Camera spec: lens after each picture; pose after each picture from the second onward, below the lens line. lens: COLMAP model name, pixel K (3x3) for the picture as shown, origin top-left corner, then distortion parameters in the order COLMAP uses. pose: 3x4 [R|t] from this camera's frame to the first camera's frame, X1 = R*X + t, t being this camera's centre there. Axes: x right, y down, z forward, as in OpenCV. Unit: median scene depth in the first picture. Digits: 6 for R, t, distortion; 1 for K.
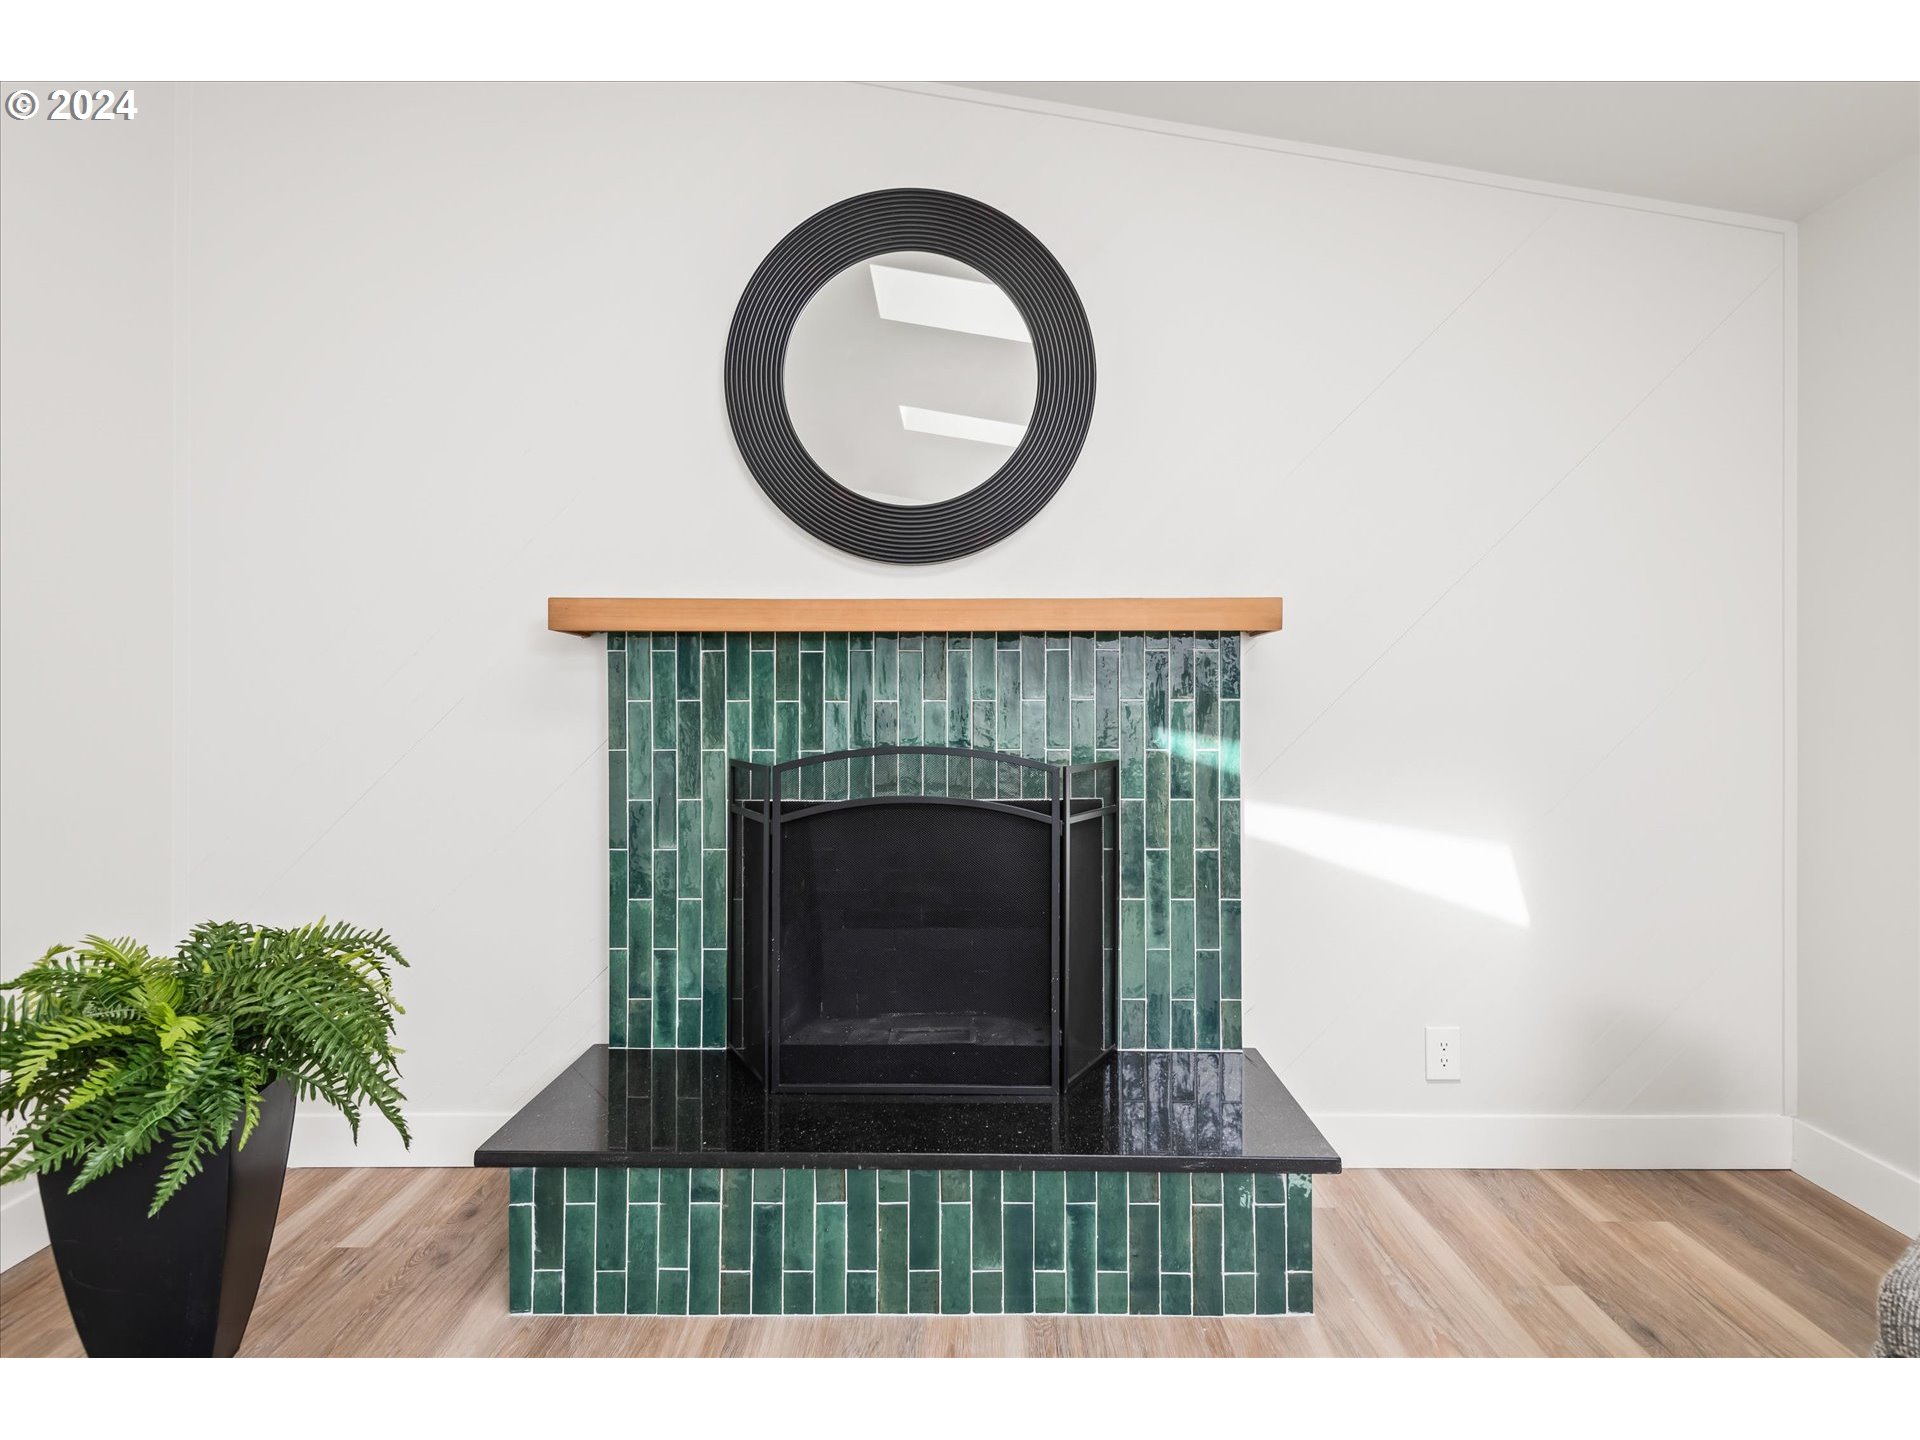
lens RADIAL K [[980.3, 0, 960.0], [0, 980.3, 720.0], [0, 0, 1]] dist [0.002406, 0.000212]
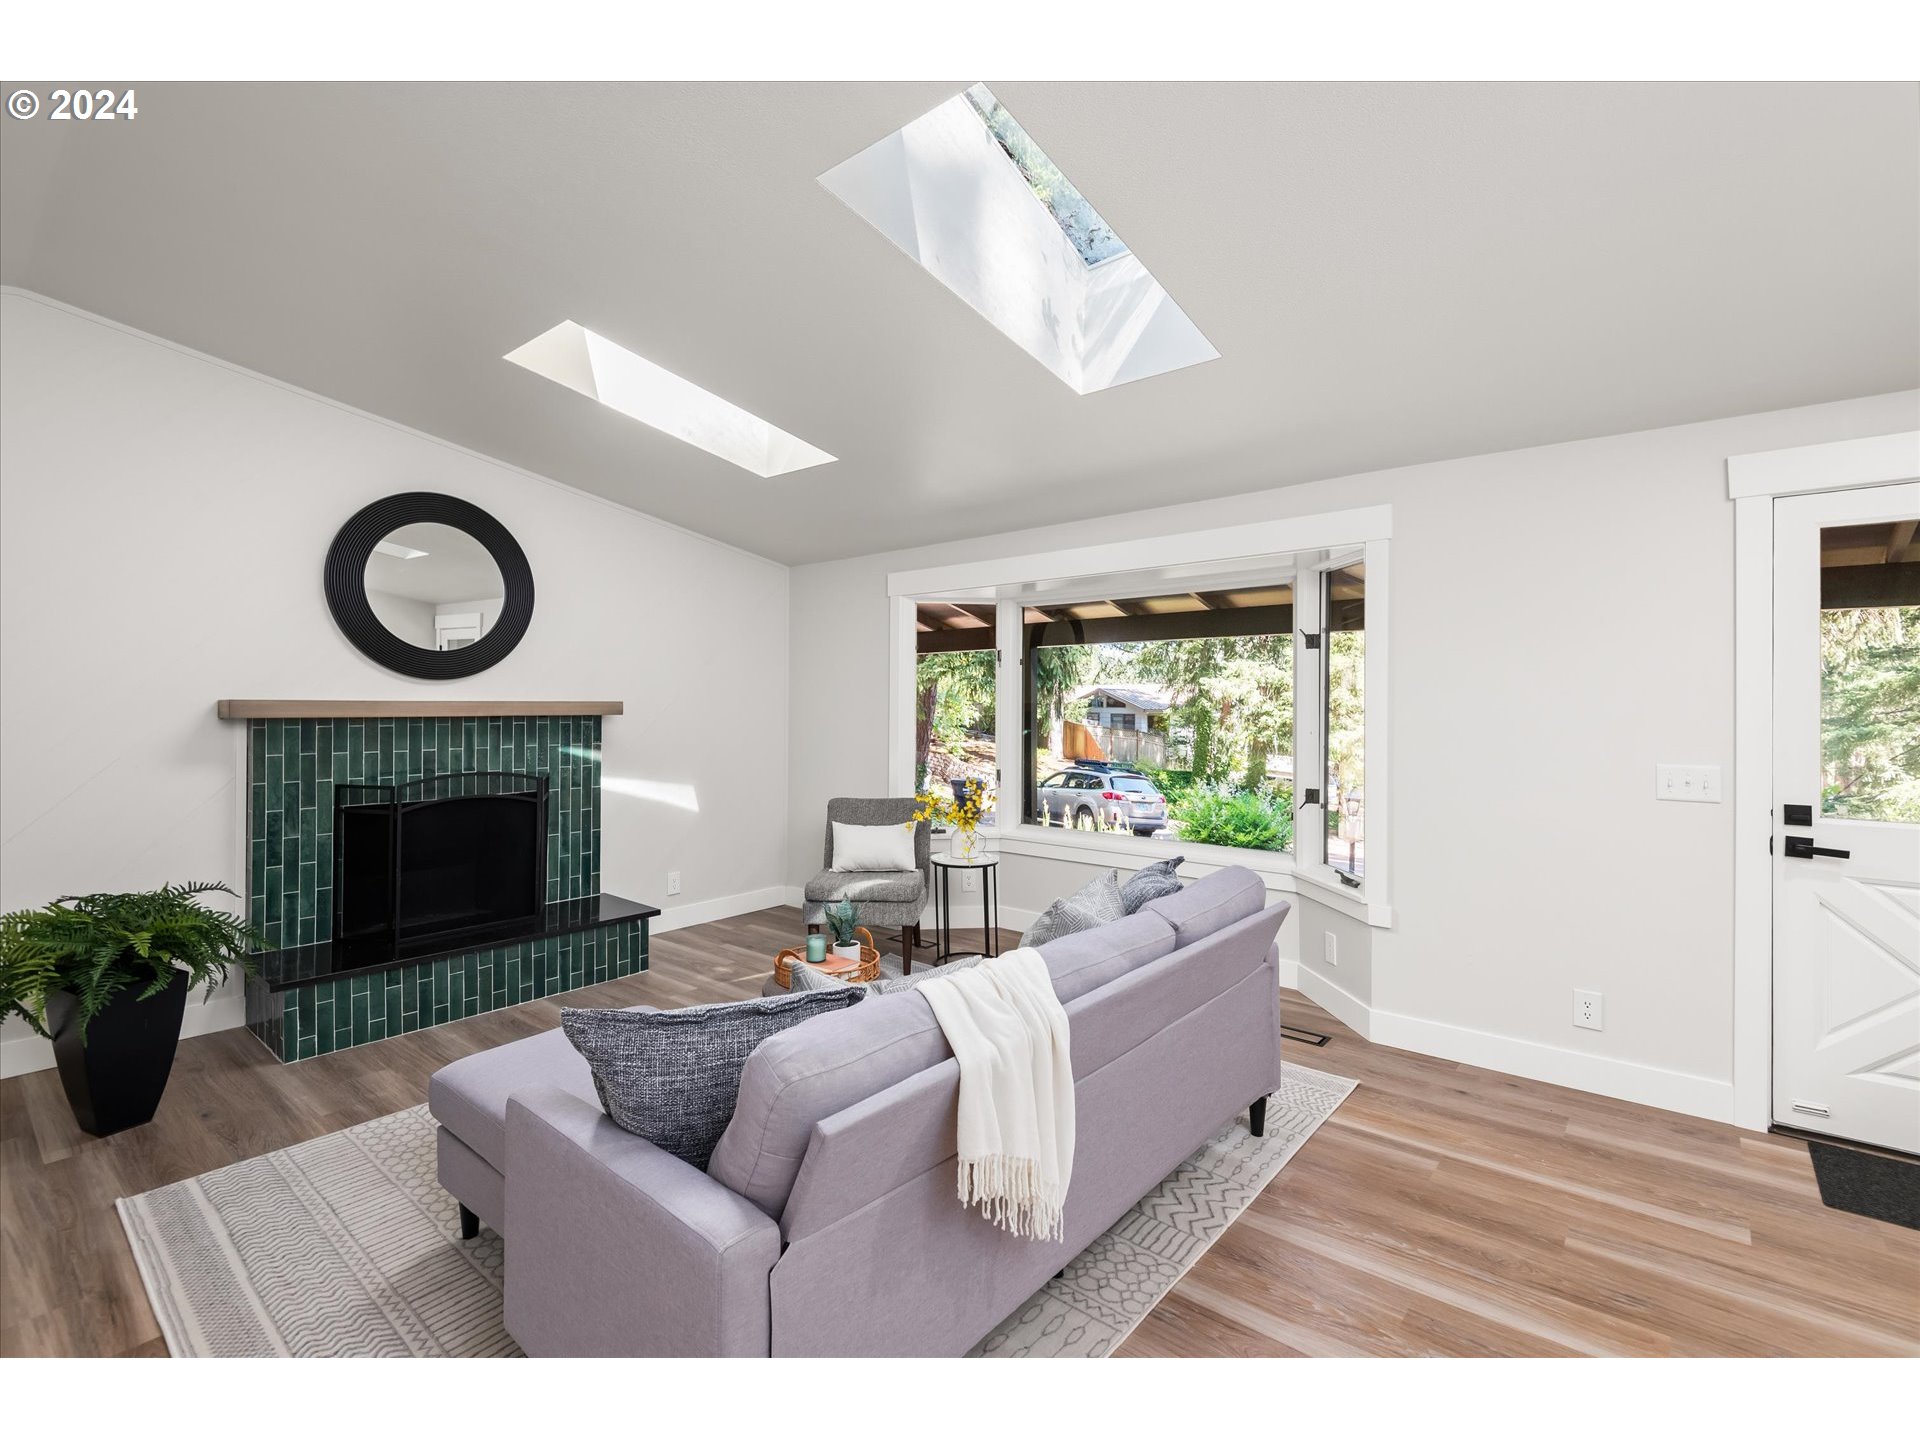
lens RADIAL K [[866.7, 0, 960.0], [0, 866.7, 720.0], [0, 0, 1]] dist [0.002303, 0.000178]
pose [[0.644620, -0.012934, 0.764393, -0.729703], [-0.002304, 0.999819, 0.018860, -0.116370], [-0.764499, -0.013918, 0.644474, -0.967374]]
